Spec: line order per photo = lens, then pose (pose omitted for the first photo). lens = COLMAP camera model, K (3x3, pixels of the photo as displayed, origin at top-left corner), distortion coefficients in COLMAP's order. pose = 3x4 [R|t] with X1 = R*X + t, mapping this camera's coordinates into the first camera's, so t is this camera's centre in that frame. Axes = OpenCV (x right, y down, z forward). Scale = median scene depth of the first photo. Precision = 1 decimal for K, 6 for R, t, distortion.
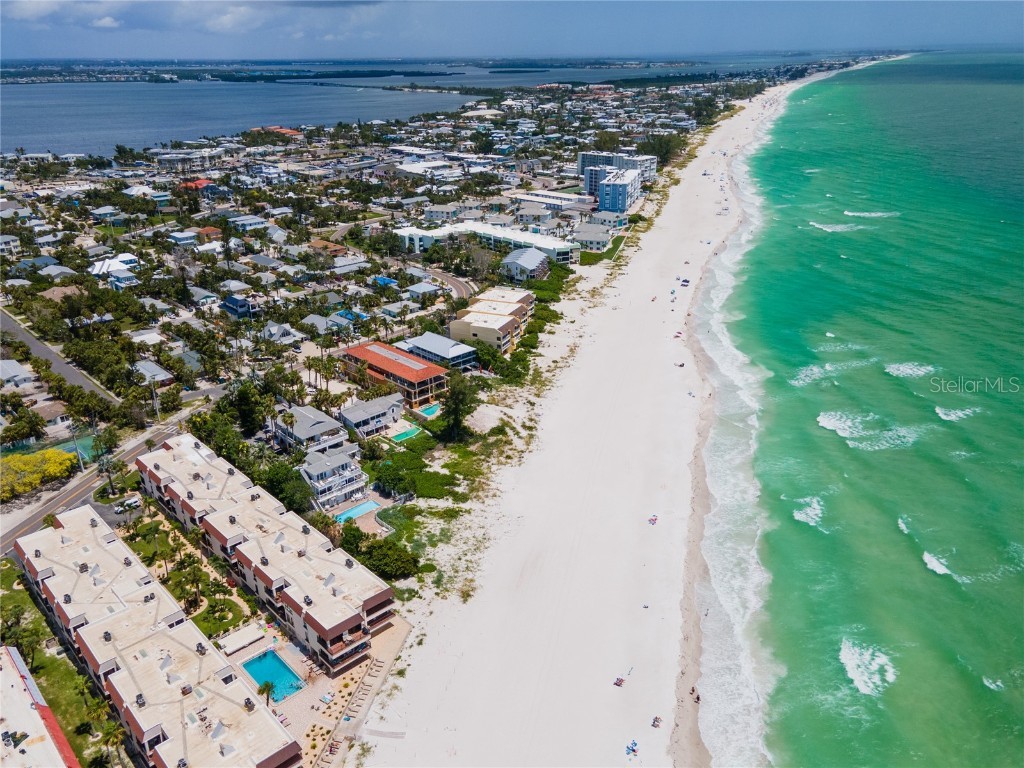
lens RADIAL K [[771.9, 0, 507.4], [0, 771.9, 385.3], [0, 0, 1]] dist [0.023350, 0.020329]
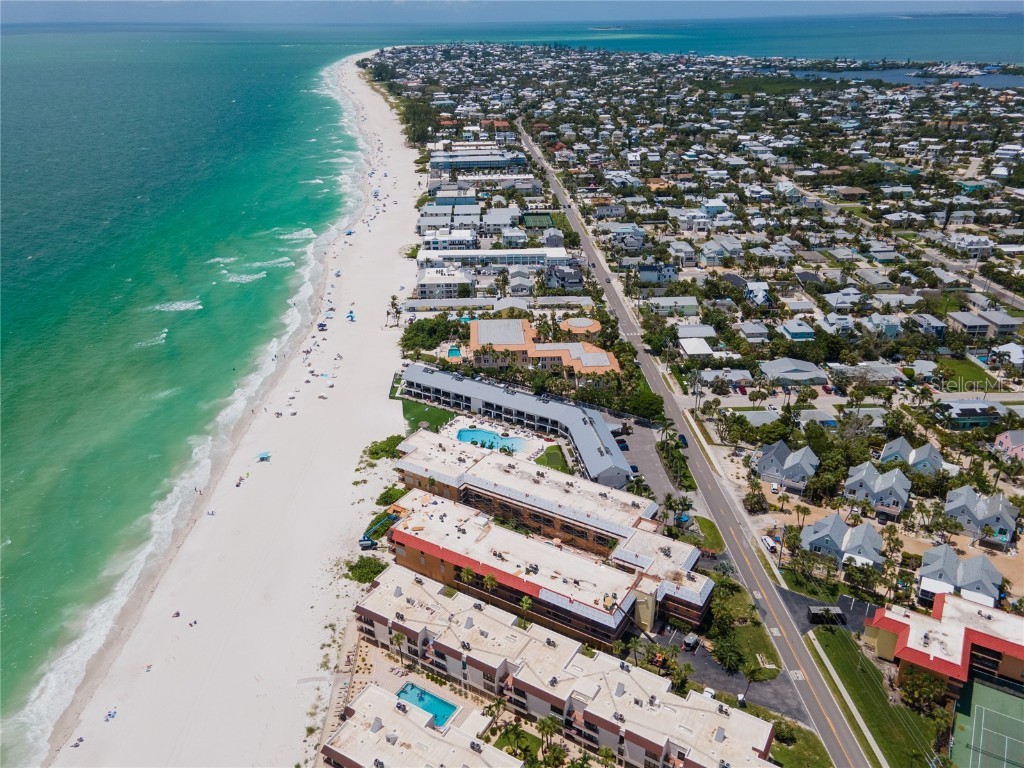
lens RADIAL K [[771.9, 0, 509.3], [0, 771.9, 381.6], [0, 0, 1]] dist [0.023350, 0.020329]
pose [[-0.963795, 0.135334, -0.229747, -0.160352], [-0.082498, 0.668003, 0.739572, -0.581963], [0.253561, 0.731749, -0.632653, 1.014062]]
